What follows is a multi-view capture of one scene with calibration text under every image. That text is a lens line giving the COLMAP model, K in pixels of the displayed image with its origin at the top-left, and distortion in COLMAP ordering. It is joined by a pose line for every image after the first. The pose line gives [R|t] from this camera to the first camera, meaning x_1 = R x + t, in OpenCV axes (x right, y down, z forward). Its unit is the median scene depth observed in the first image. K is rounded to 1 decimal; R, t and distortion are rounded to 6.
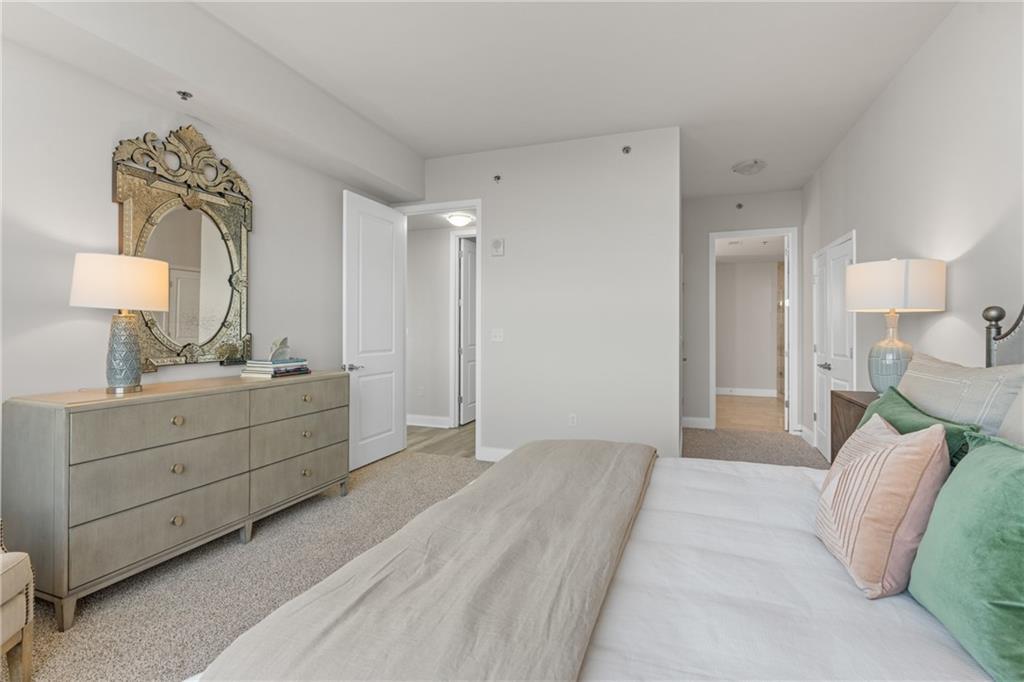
lens RADIAL K [[470.2, 0, 512.0], [0, 470.2, 341.0], [0, 0, 1]] dist [-0.004852, -0.000179]
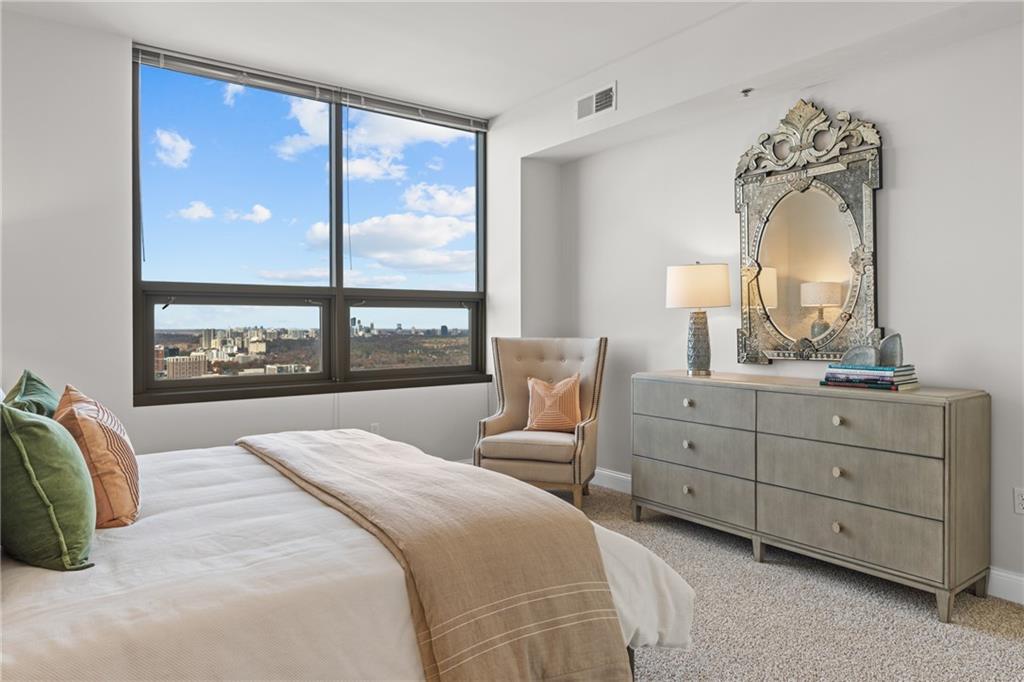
lens RADIAL K [[657.0, 0, 512.0], [0, 657.0, 341.0], [0, 0, 1]] dist [0.001631, 0.000875]
pose [[-0.551125, 0.021375, -0.834149, 0.677323], [-0.011894, 0.999369, 0.033468, -0.024600], [0.834338, 0.028366, -0.550523, 1.192814]]
